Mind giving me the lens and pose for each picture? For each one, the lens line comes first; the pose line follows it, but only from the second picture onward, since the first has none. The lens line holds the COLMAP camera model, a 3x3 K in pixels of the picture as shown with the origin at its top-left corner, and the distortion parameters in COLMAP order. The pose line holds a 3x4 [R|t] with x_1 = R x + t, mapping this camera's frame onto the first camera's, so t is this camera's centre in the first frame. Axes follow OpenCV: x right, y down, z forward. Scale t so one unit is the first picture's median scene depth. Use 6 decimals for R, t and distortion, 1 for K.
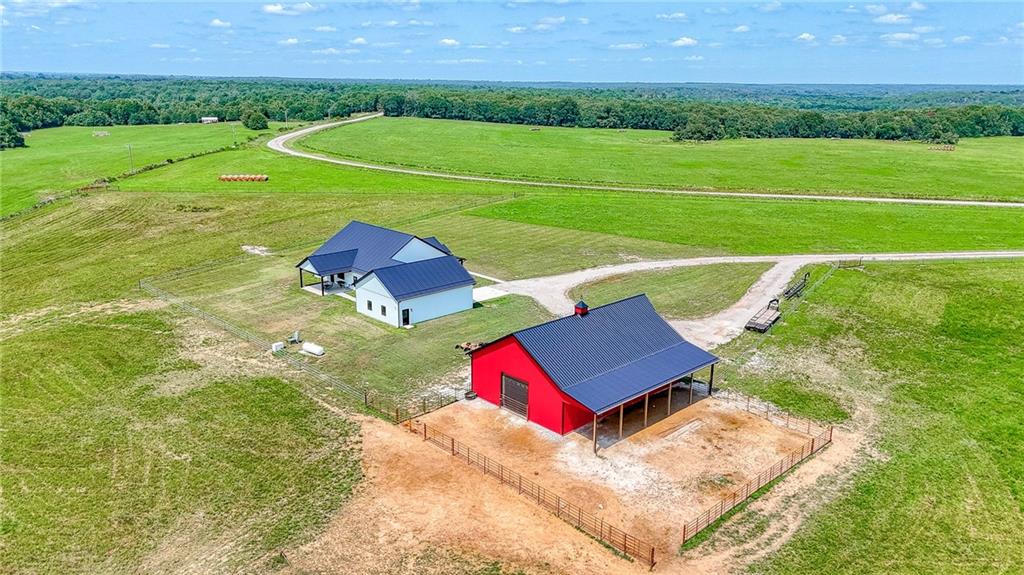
lens RADIAL K [[753.8, 0, 512.0], [0, 753.8, 287.5], [0, 0, 1]] dist [0.078252, -0.081416]
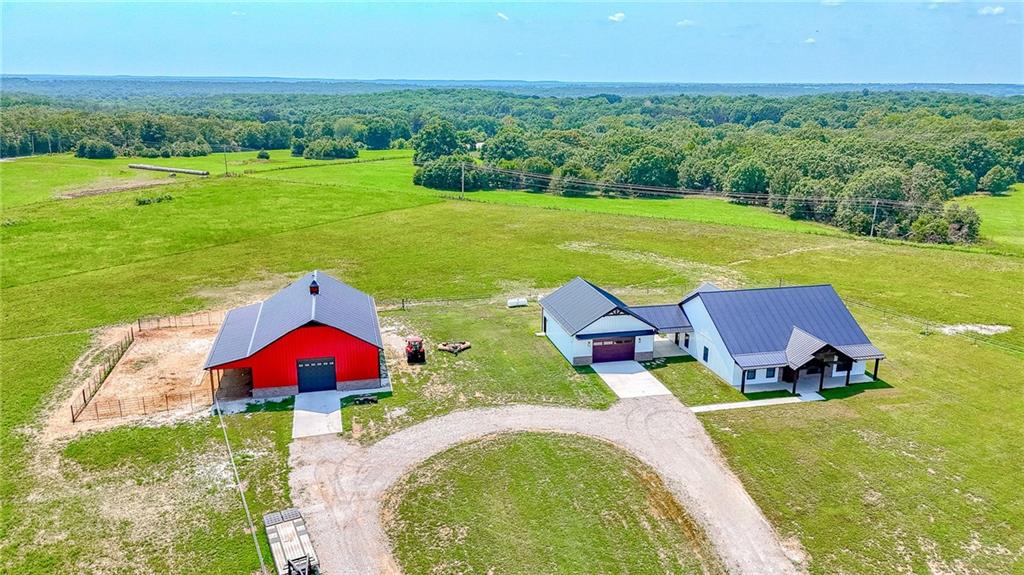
lens RADIAL K [[753.8, 0, 512.0], [0, 753.8, 287.5], [0, 0, 1]] dist [0.078252, -0.081416]
pose [[-0.511805, 0.211046, -0.832776, 0.612253], [-0.241473, 0.894938, 0.375203, -0.322402], [0.824467, 0.393124, -0.407072, 1.199023]]
